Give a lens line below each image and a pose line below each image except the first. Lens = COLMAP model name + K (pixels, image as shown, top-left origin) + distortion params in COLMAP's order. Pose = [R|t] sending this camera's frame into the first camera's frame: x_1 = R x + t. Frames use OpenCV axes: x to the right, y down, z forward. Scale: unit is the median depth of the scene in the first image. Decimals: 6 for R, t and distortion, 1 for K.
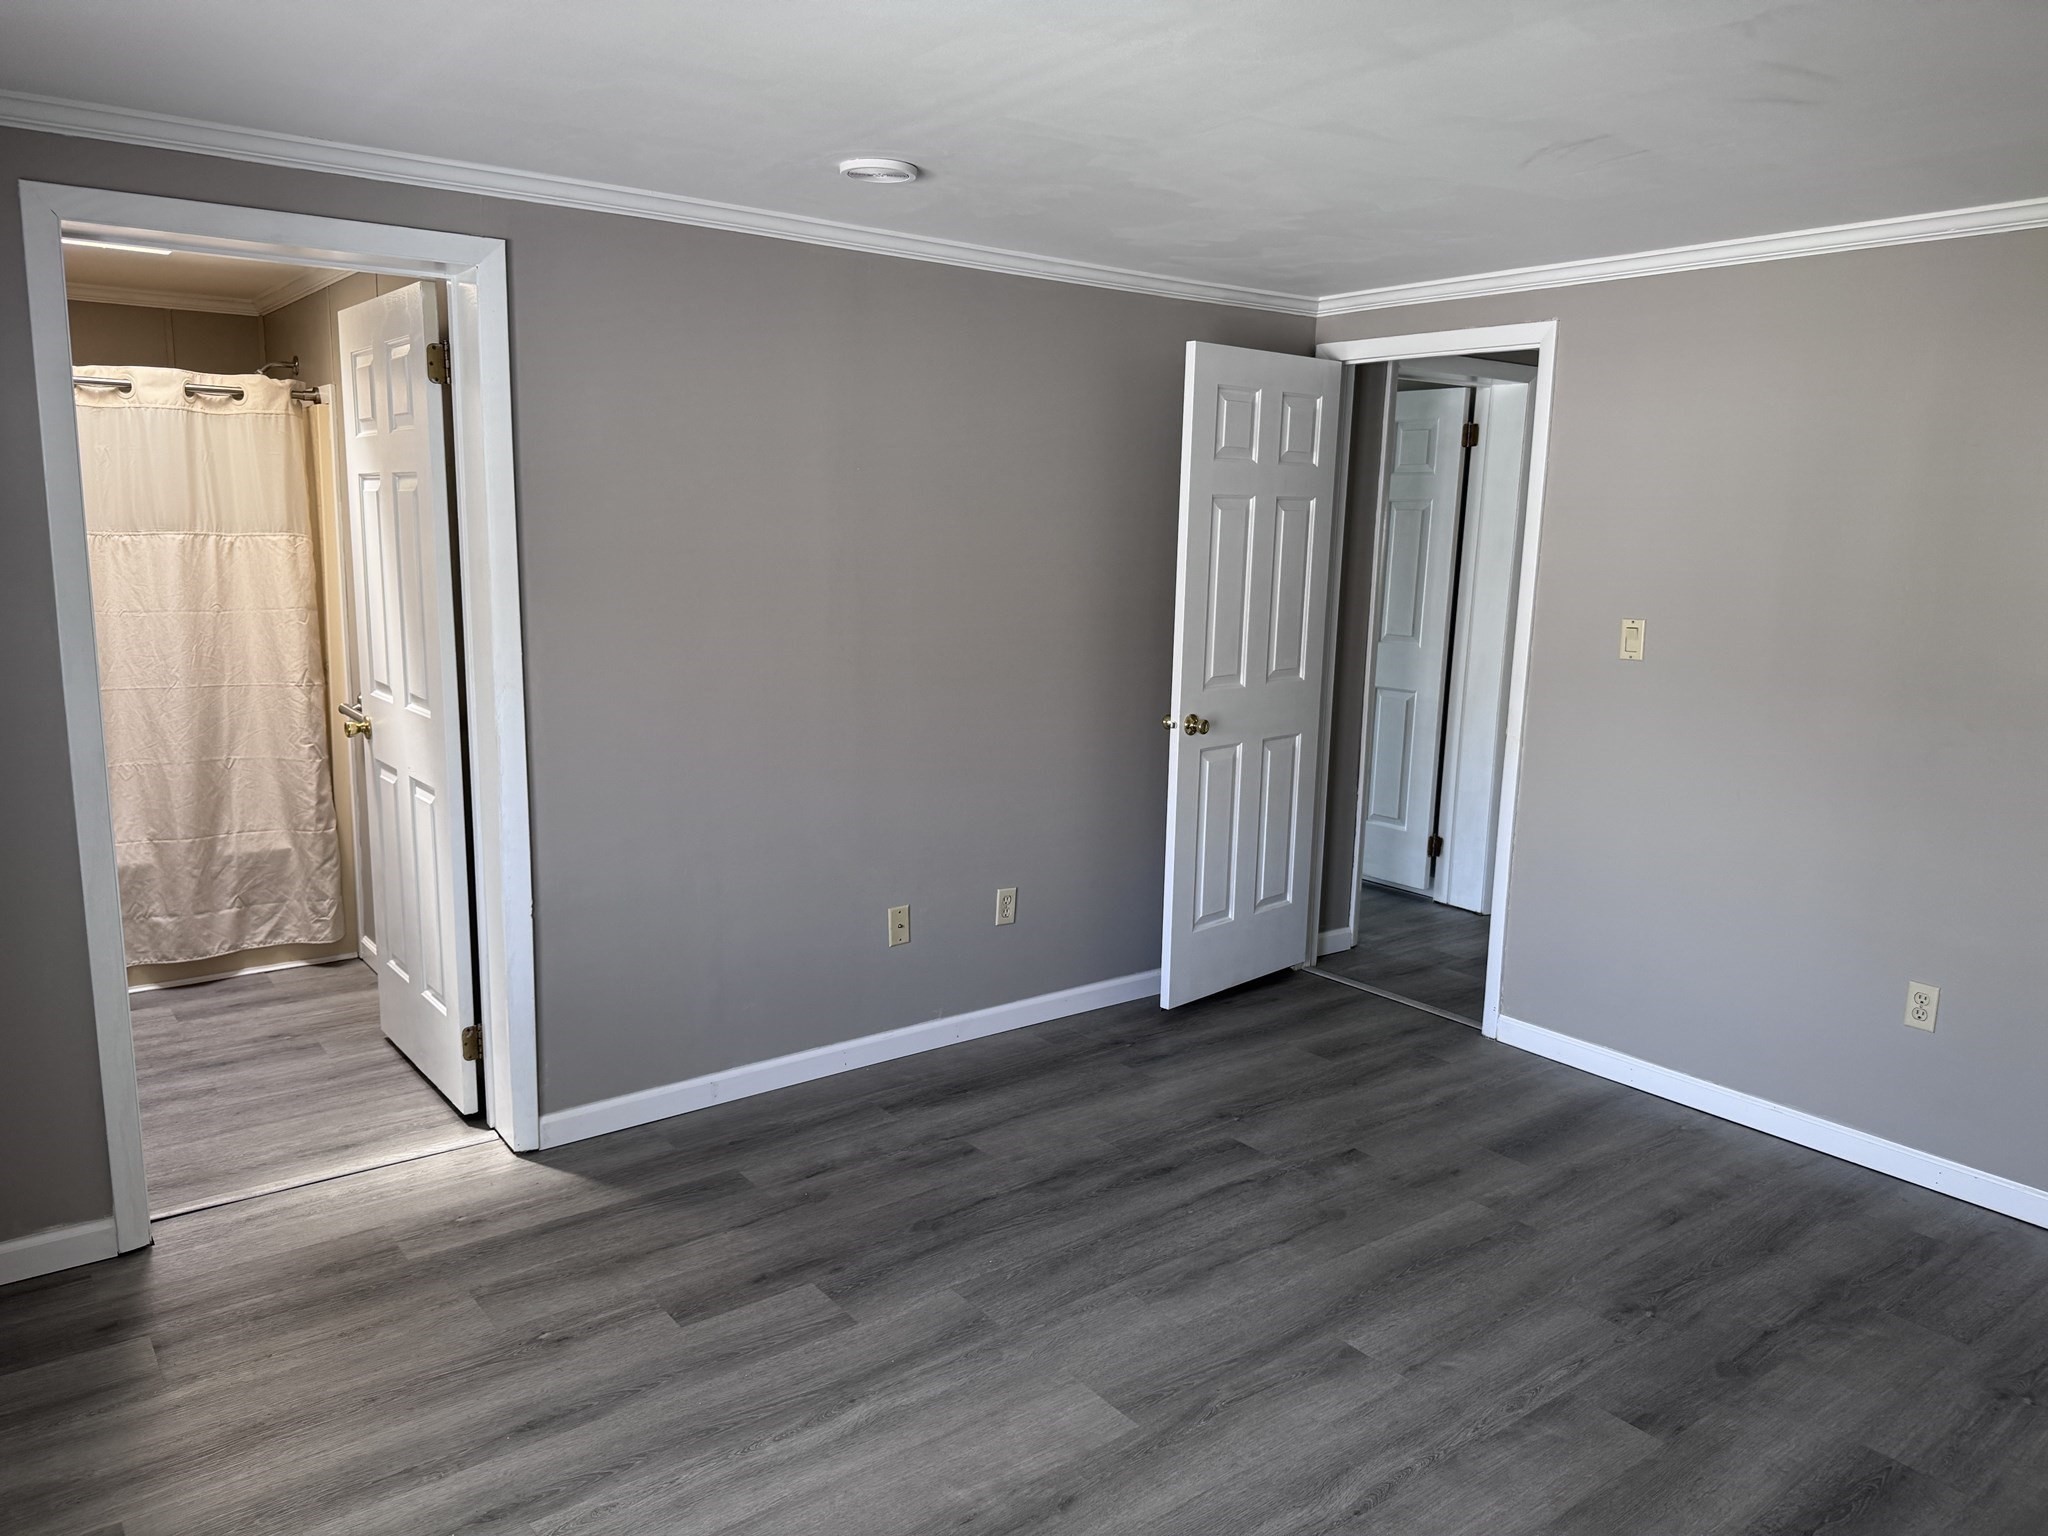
lens RADIAL K [[1430.3, 0, 1024.8], [0, 1430.3, 772.4], [0, 0, 1]] dist [-0.027451, -0.013223]
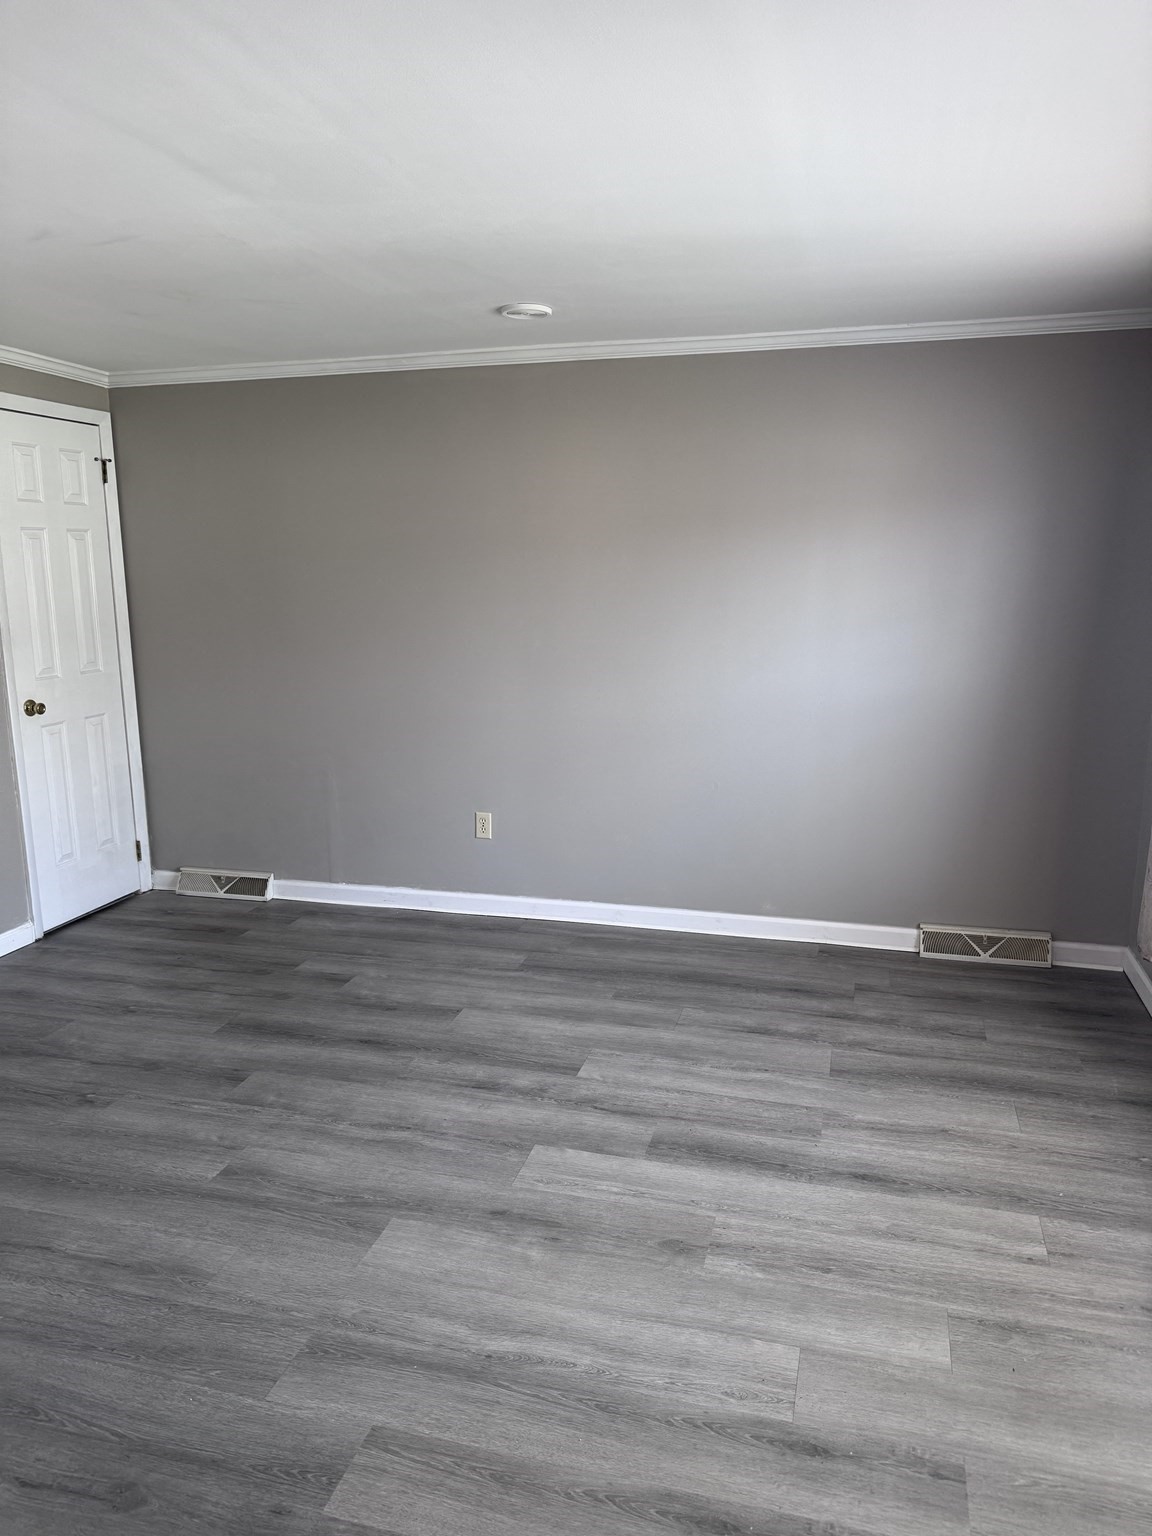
lens RADIAL K [[1072.8, 0, 578.5], [0, 1072.8, 756.4], [0, 0, 1]] dist [-0.027451, -0.013223]
pose [[-0.598541, -0.168203, 0.783234, -0.730233], [0.135467, 0.942376, 0.305903, -0.228019], [-0.789555, 0.289198, -0.541265, 1.276036]]
